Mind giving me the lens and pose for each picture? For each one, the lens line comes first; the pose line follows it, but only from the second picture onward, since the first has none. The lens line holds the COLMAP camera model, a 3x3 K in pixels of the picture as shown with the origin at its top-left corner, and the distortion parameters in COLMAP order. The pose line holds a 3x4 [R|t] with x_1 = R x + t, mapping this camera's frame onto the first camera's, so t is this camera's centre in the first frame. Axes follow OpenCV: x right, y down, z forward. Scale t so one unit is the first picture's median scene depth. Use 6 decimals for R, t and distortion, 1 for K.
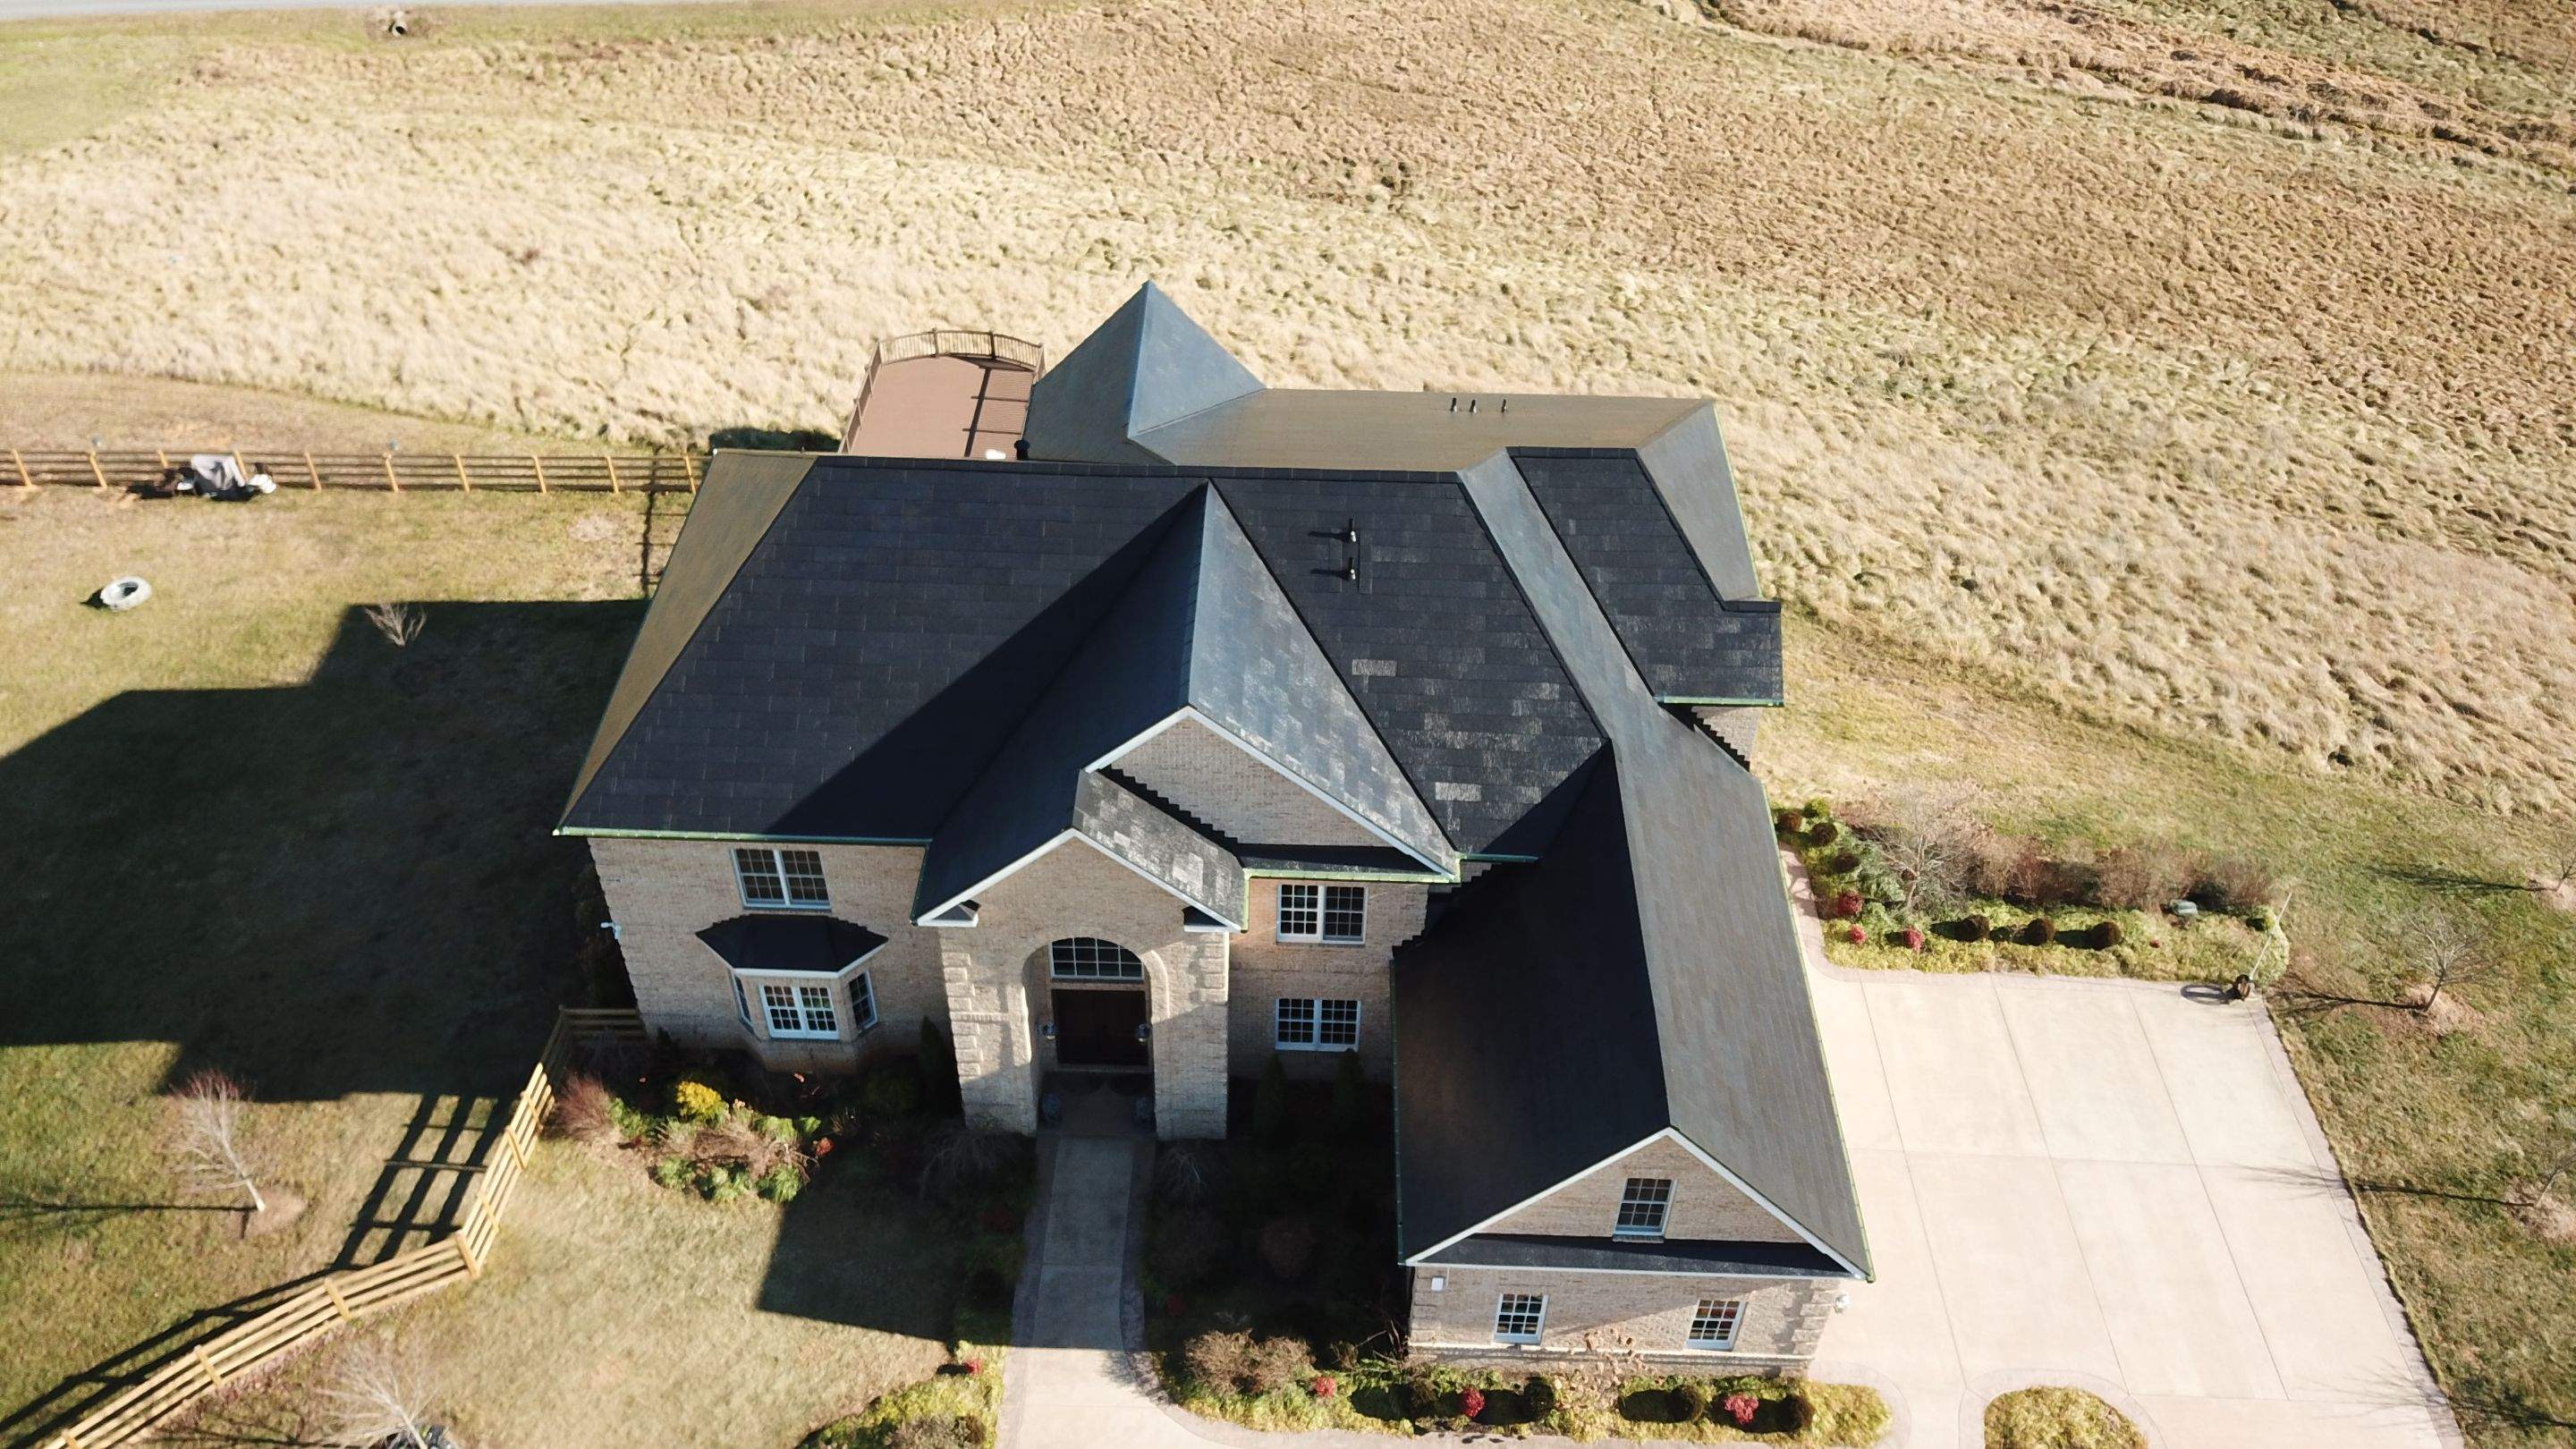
lens RADIAL K [[1988.0, 0, 1261.6], [0, 1988.0, 747.0], [0, 0, 1]] dist [-0.003963, 0.009486]
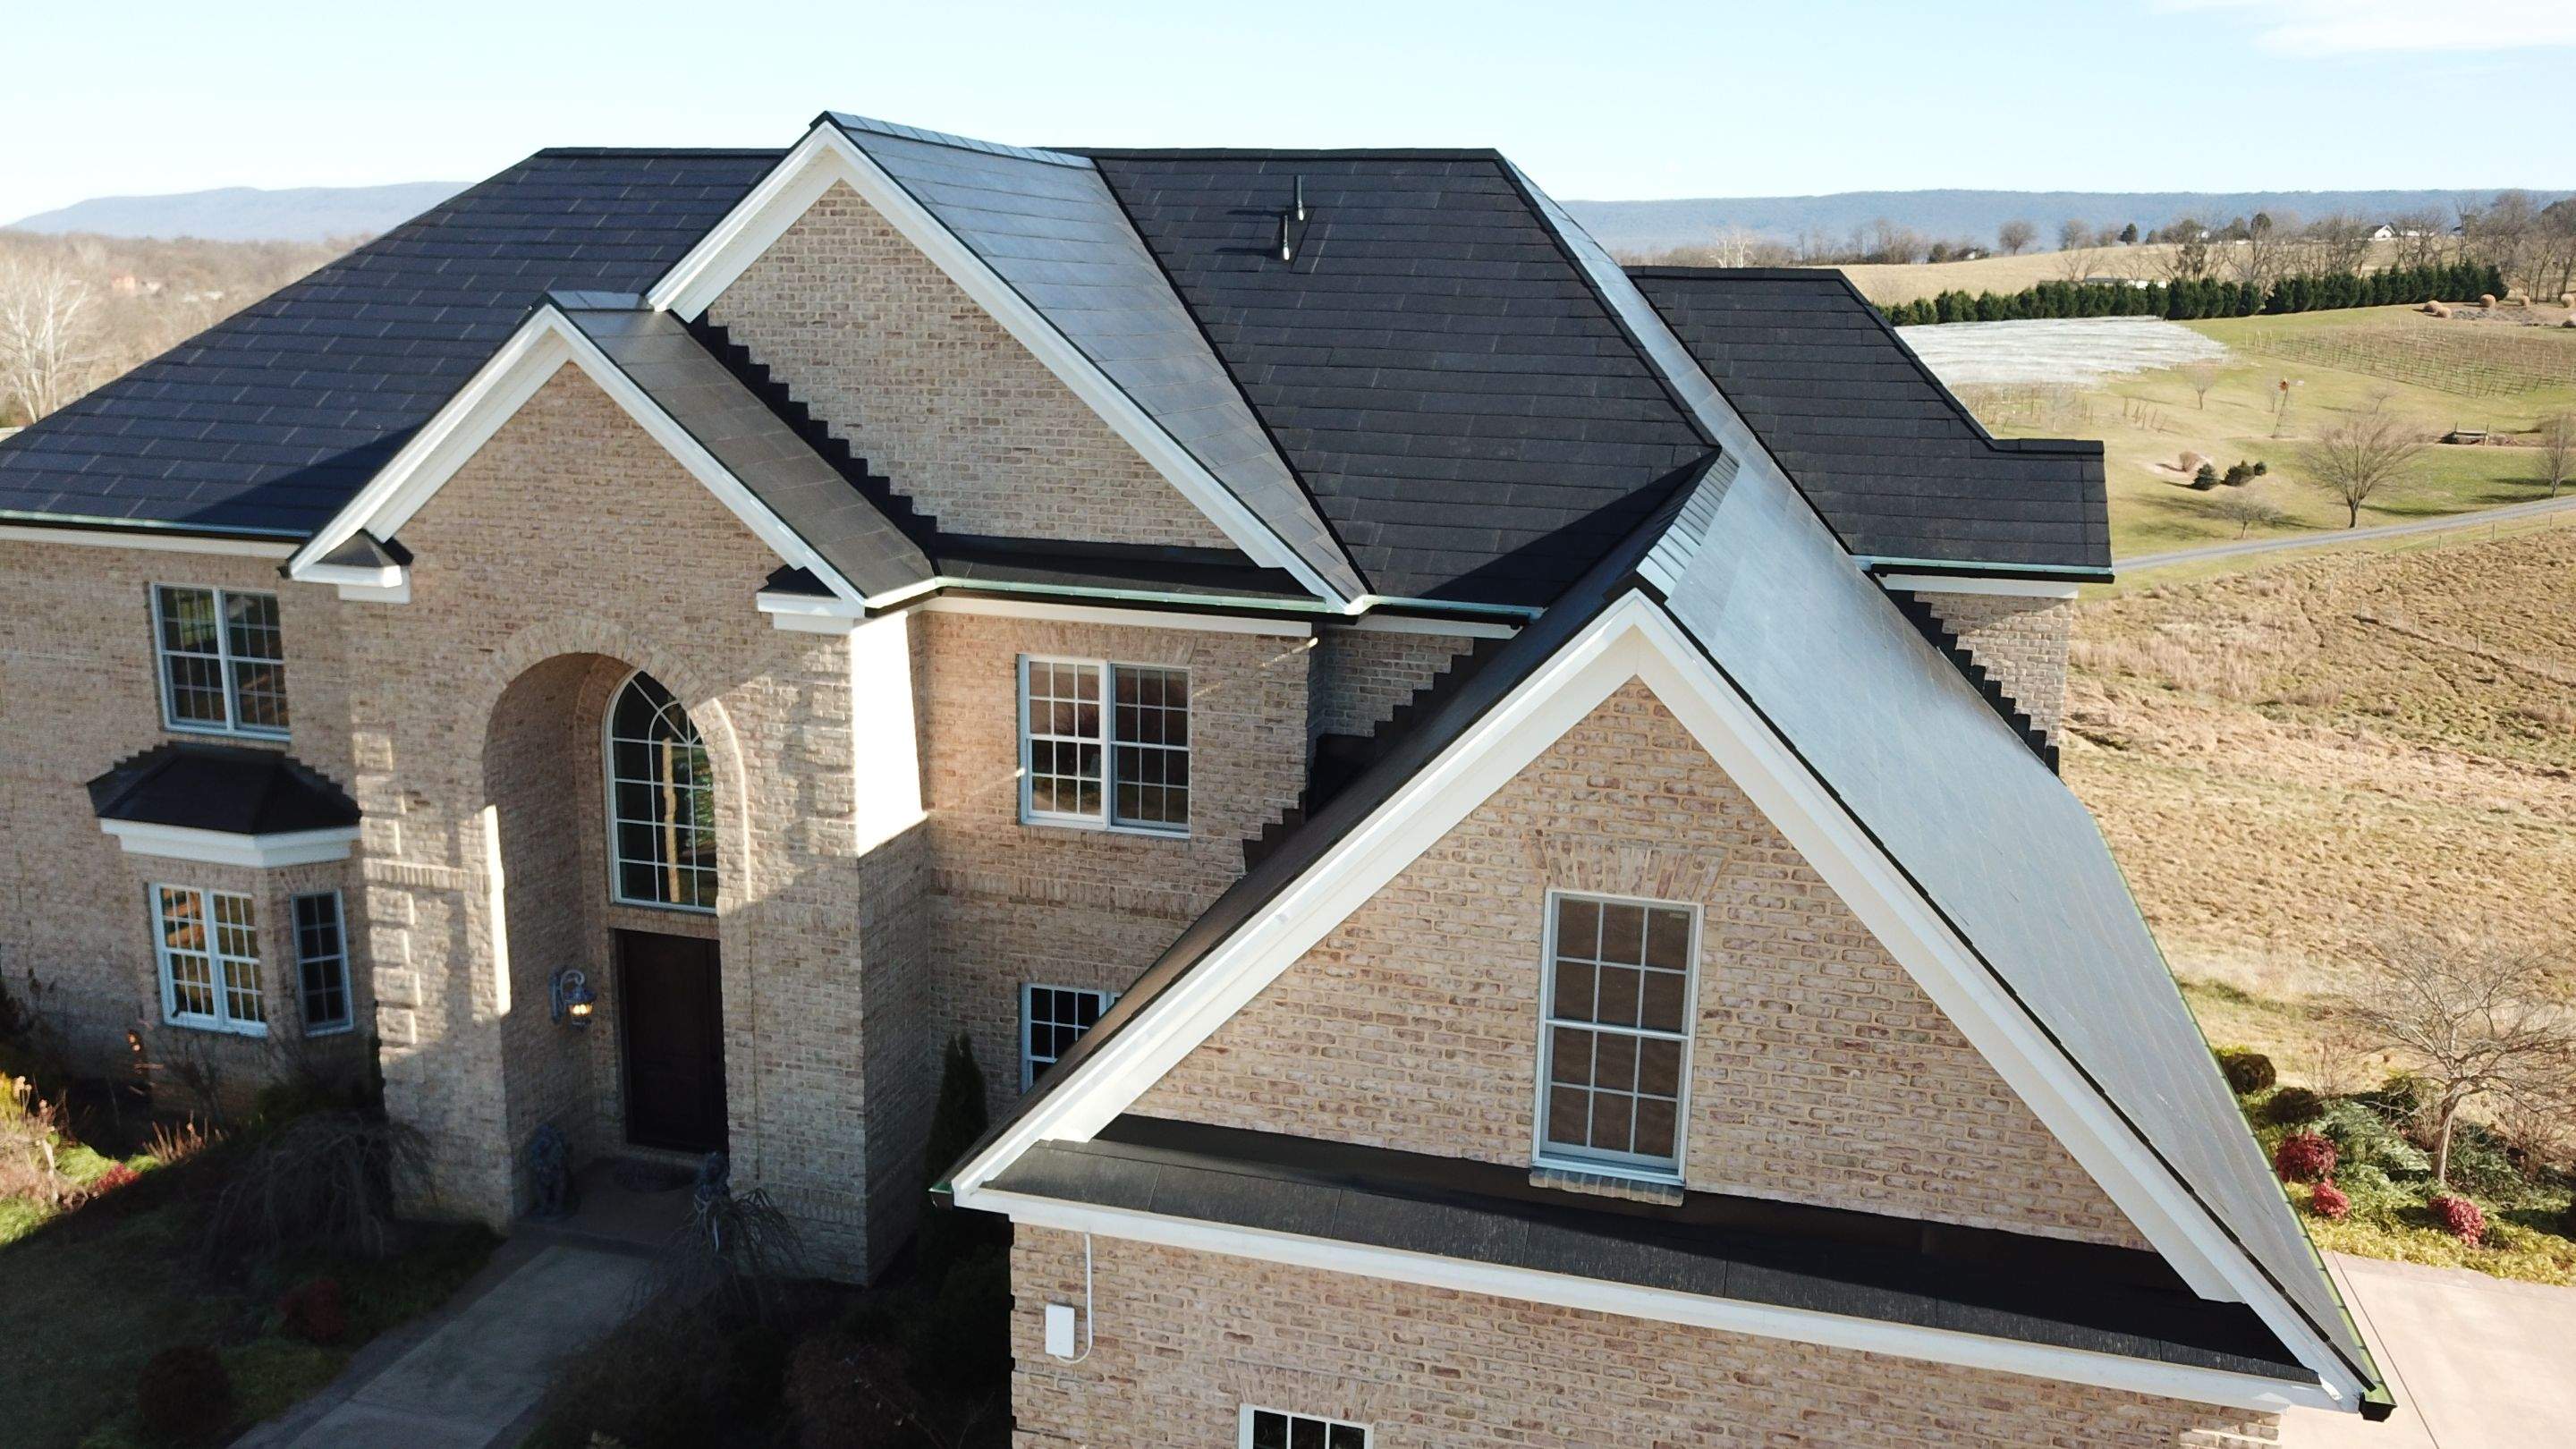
lens RADIAL K [[1988.0, 0, 1261.6], [0, 1988.0, 747.0], [0, 0, 1]] dist [-0.003963, 0.009486]
pose [[0.971833, 0.062285, -0.227289, 0.128166], [-0.165394, 0.867294, -0.469517, 0.219716], [0.167882, 0.493885, 0.853167, 0.416648]]
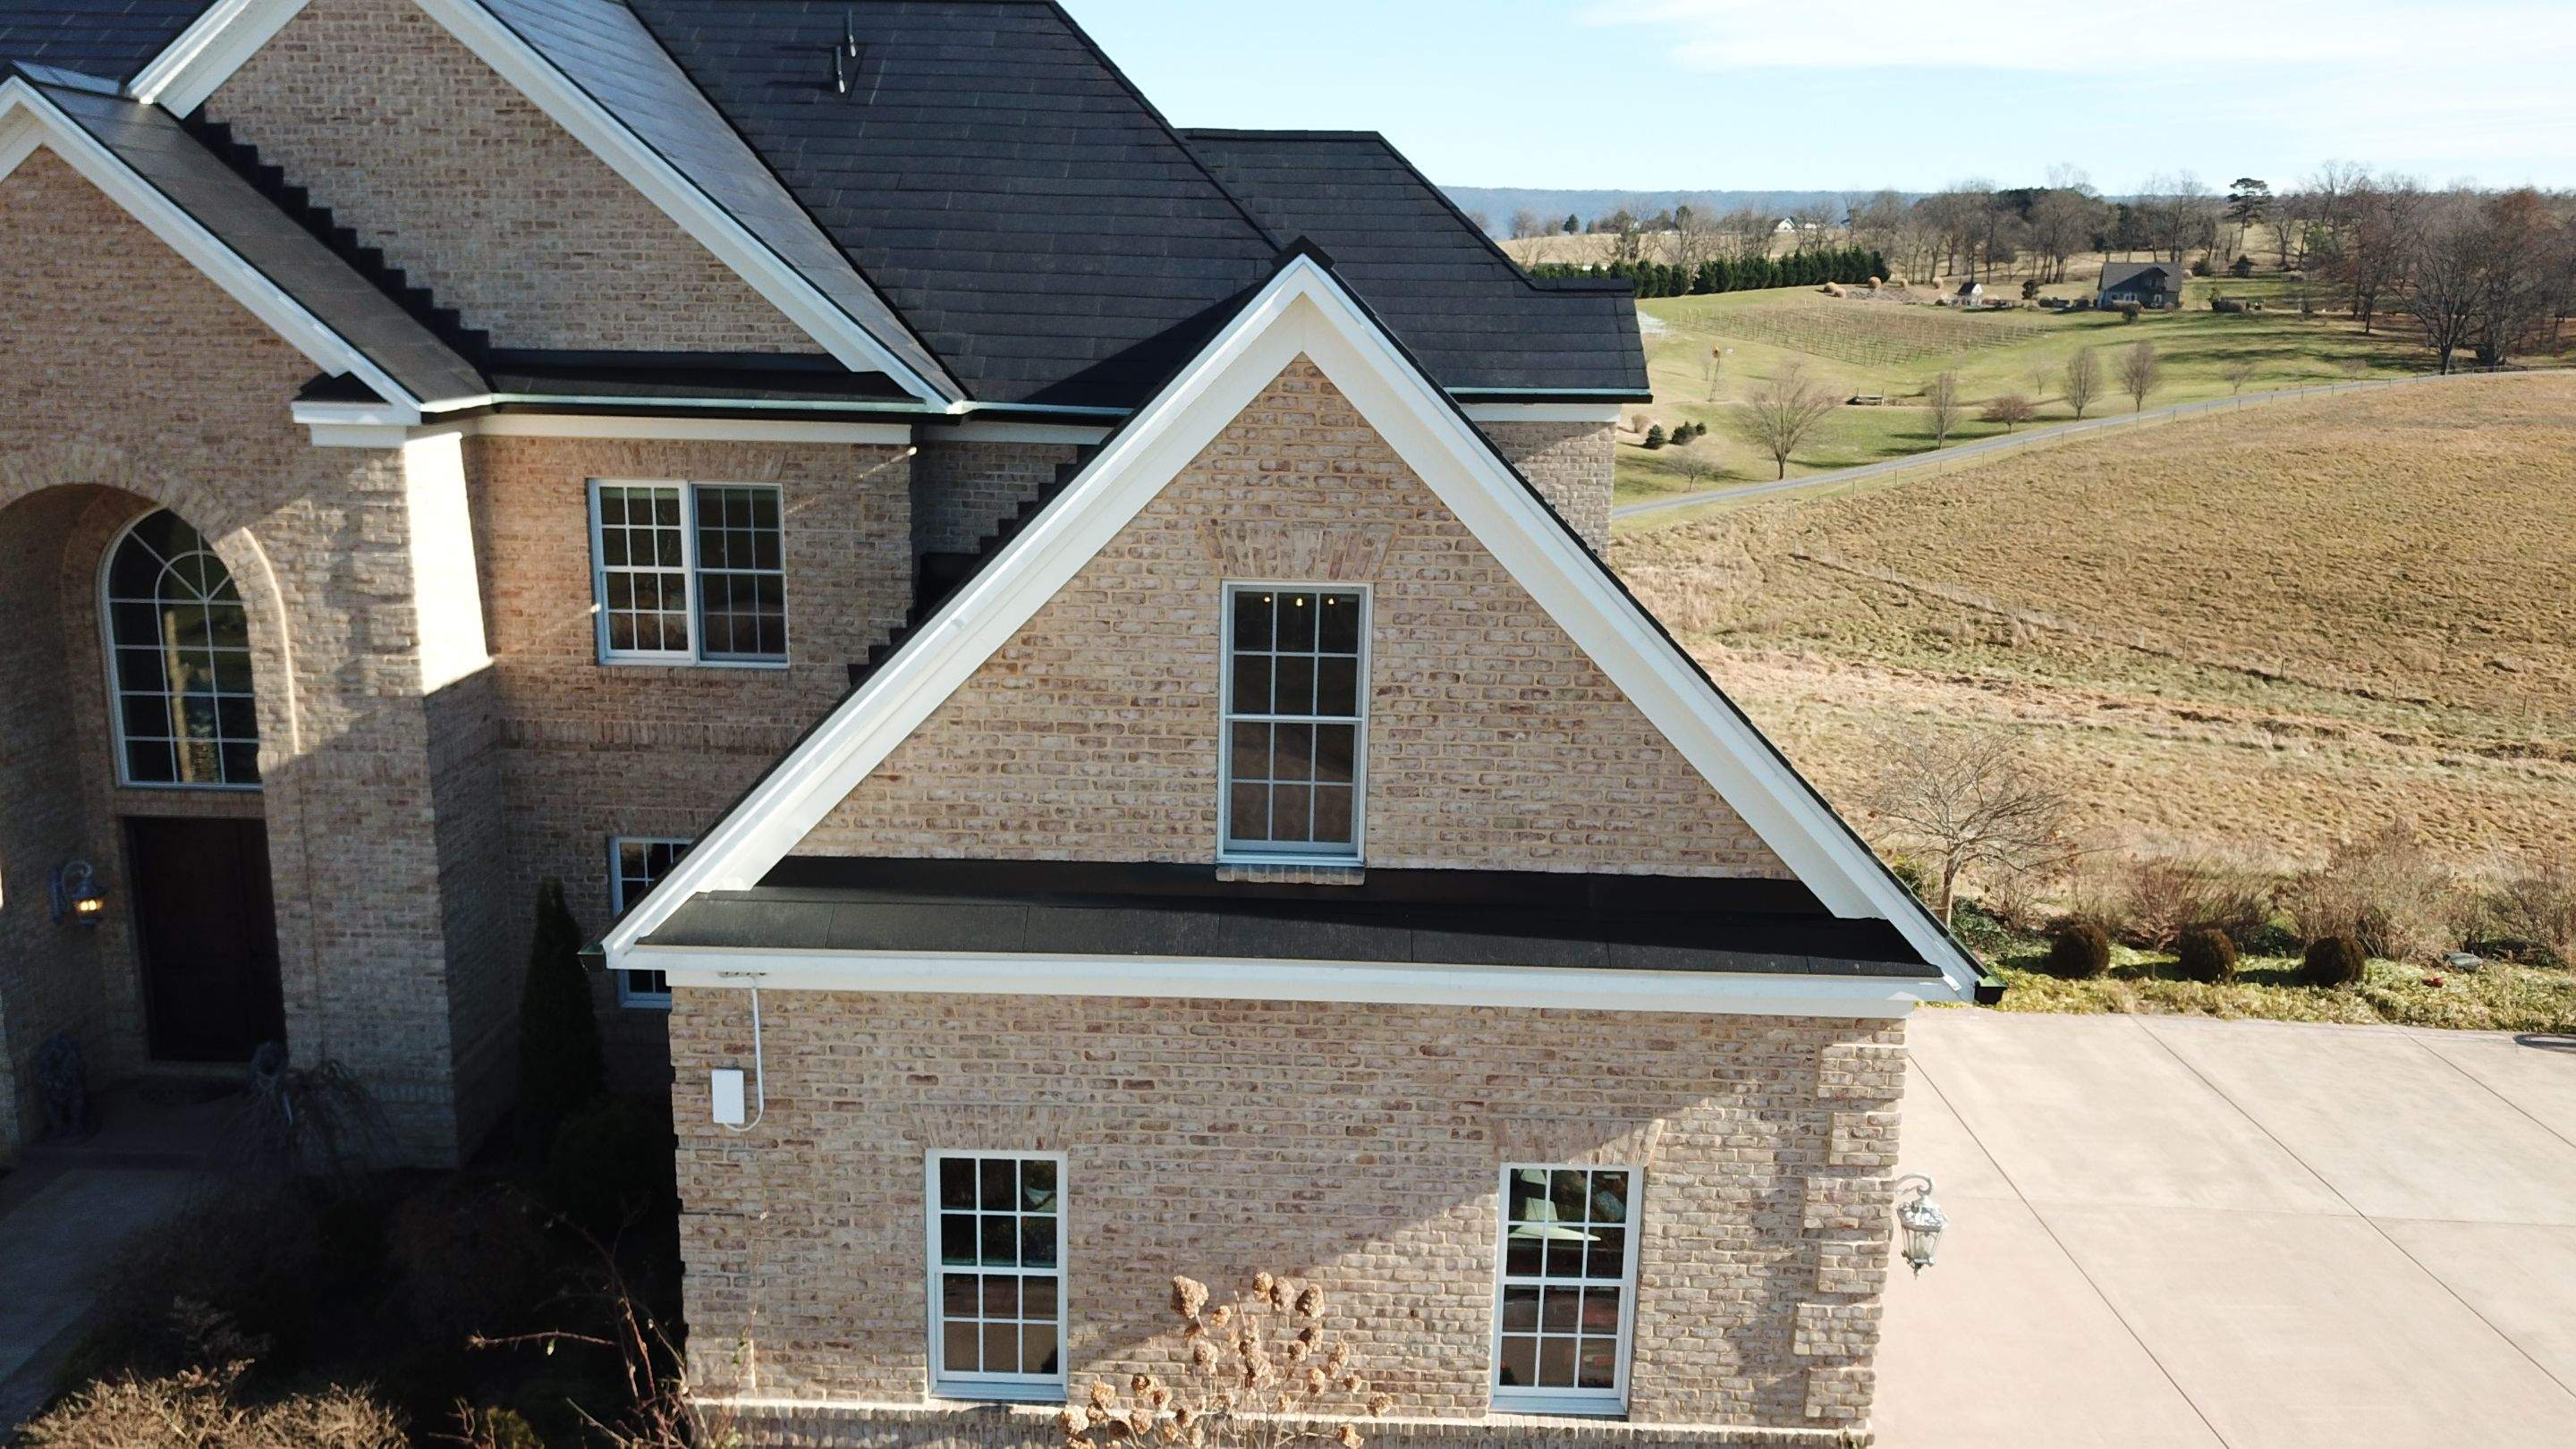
lens RADIAL K [[1988.0, 0, 1261.6], [0, 1988.0, 747.0], [0, 0, 1]] dist [-0.003963, 0.009486]
pose [[0.999859, 0.005991, 0.015664, 0.112080], [0.002379, 0.873904, -0.486092, 0.246855], [-0.016601, 0.486061, 0.873767, 0.432588]]
